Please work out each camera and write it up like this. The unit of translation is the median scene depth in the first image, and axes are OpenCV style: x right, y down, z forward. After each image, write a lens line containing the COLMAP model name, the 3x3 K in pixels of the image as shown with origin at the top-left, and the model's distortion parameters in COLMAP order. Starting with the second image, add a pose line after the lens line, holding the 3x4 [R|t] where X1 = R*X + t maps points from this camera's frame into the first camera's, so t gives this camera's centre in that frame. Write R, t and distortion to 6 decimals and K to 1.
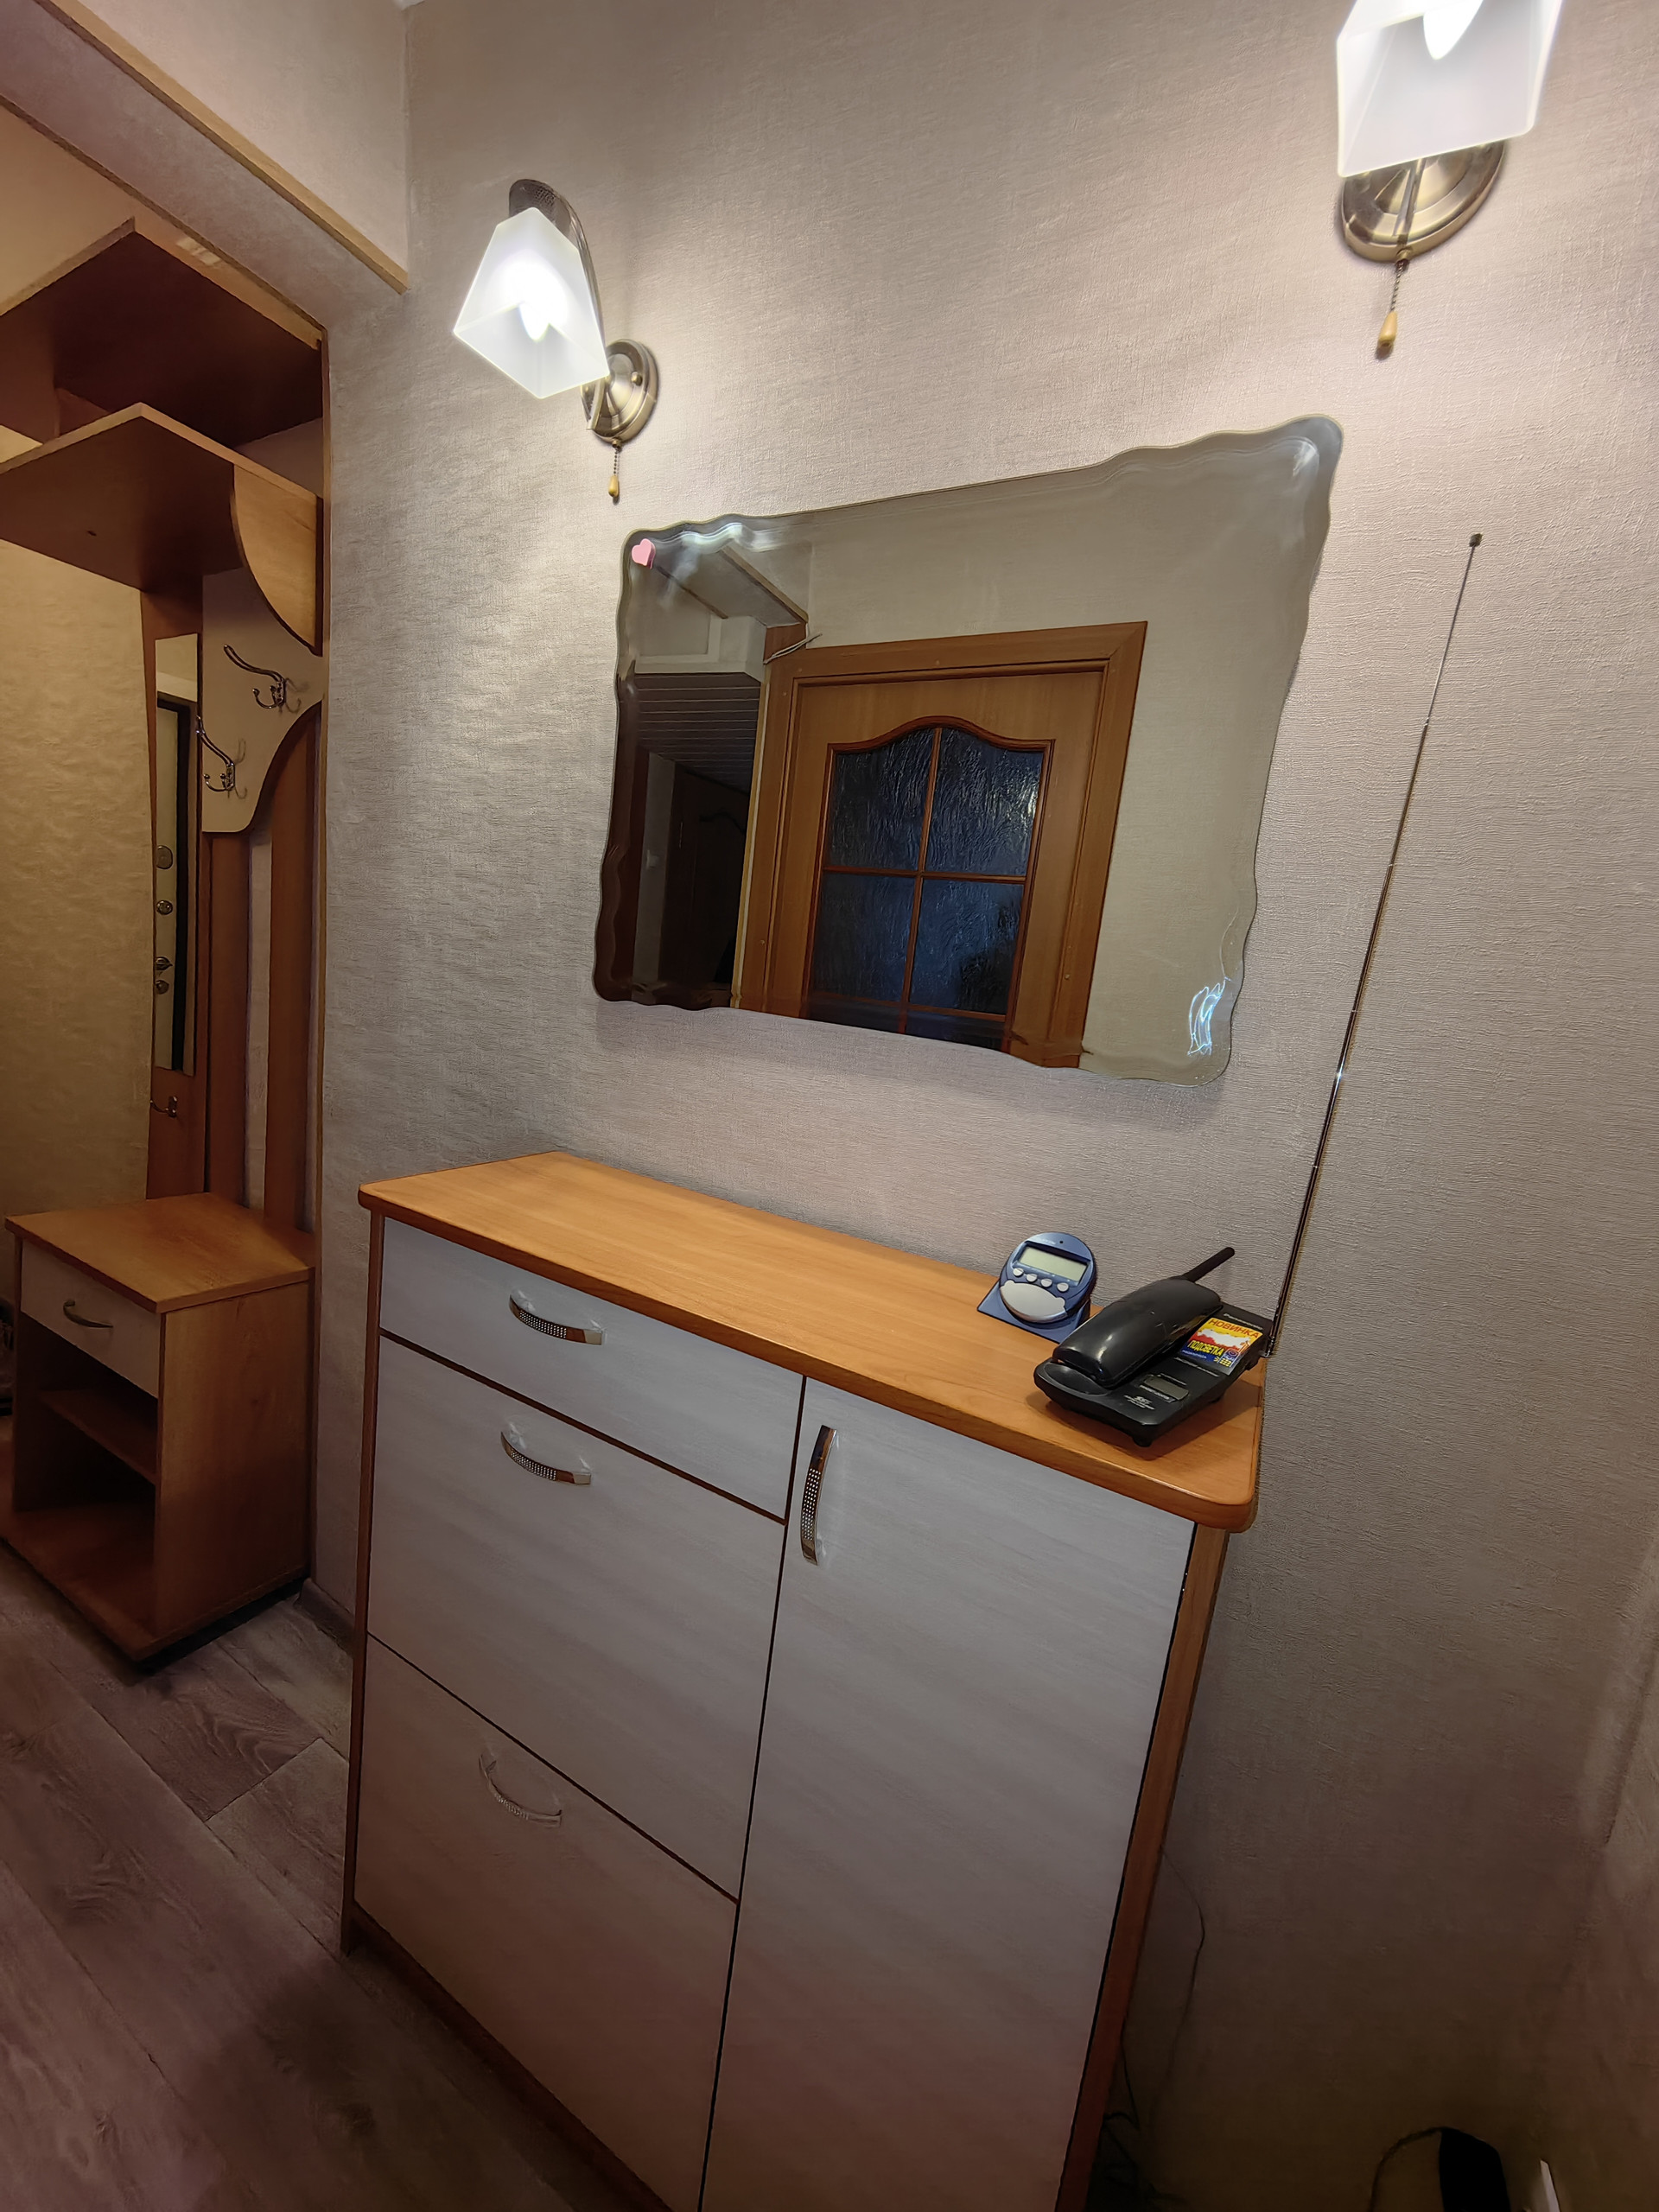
lens RADIAL K [[869.4, 0, 826.7], [0, 869.4, 1109.7], [0, 0, 1]] dist [0.001859, -0.001694]
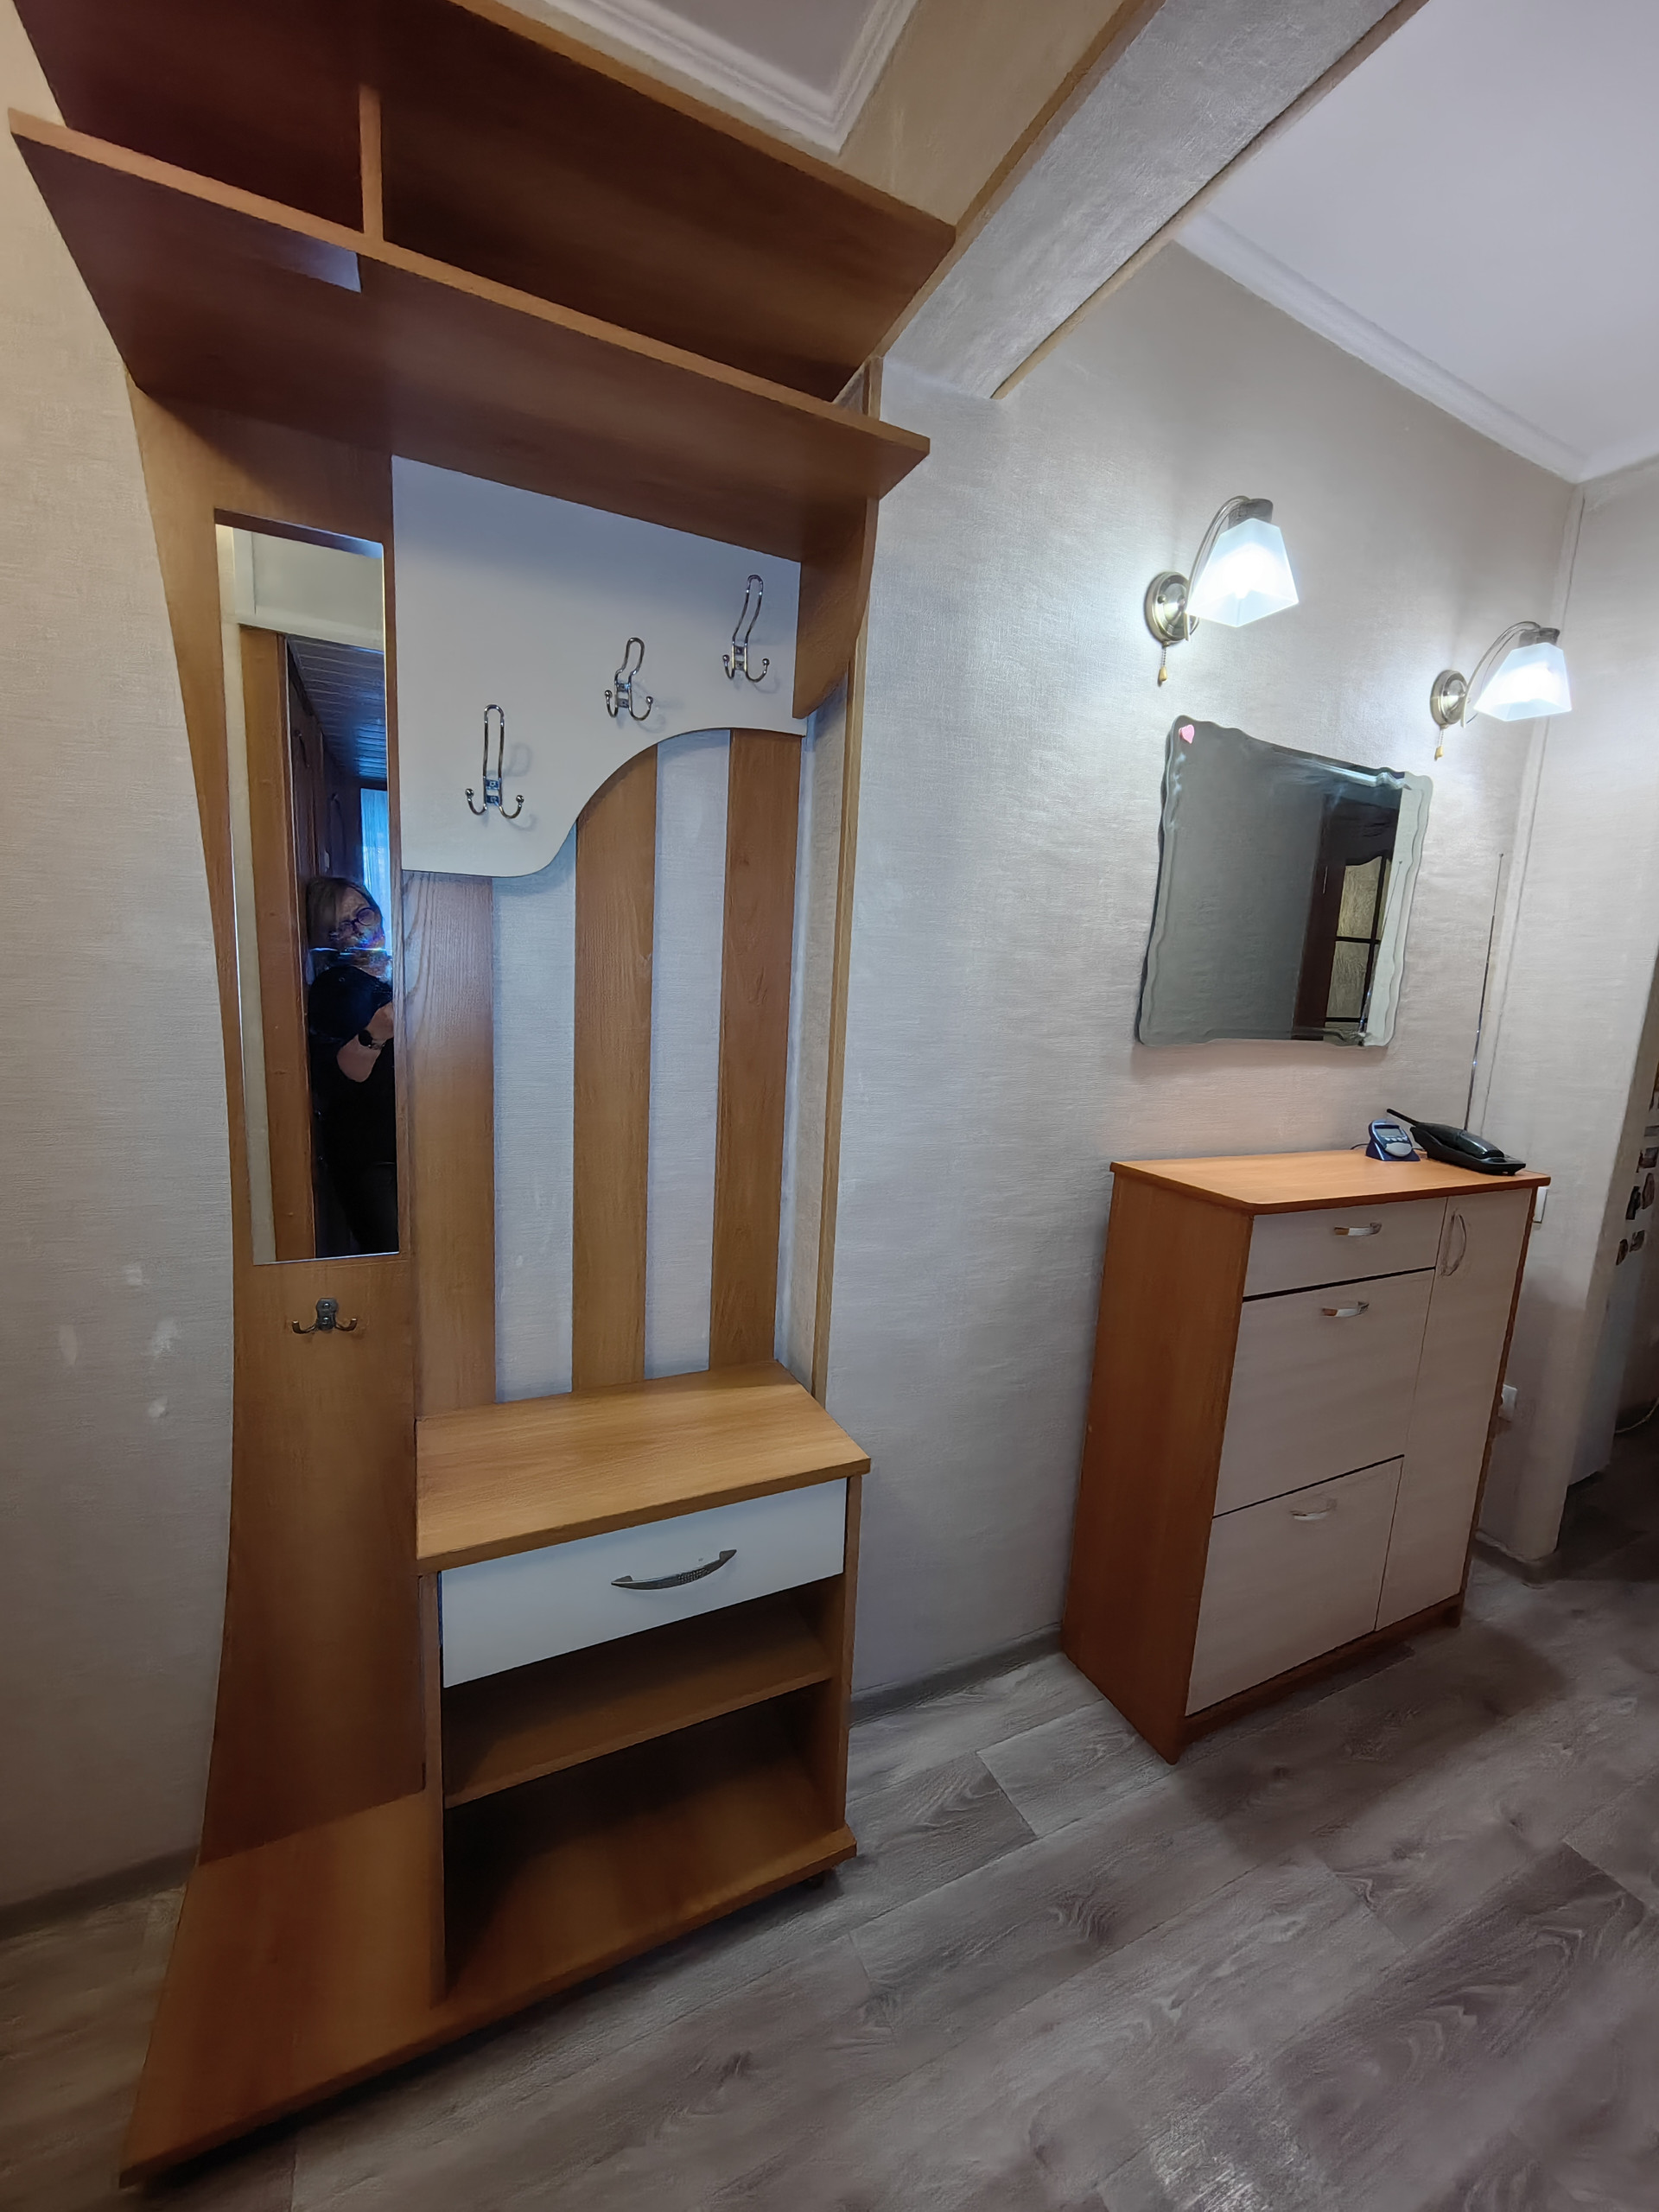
lens RADIAL K [[869.4, 0, 829.3], [0, 869.4, 1107.5], [0, 0, 1]] dist [0.001859, -0.001694]
pose [[0.574371, -0.218627, 0.788860, -1.988103], [0.145453, 0.975598, 0.164476, -0.395445], [-0.805569, 0.020271, 0.592155, 0.700158]]
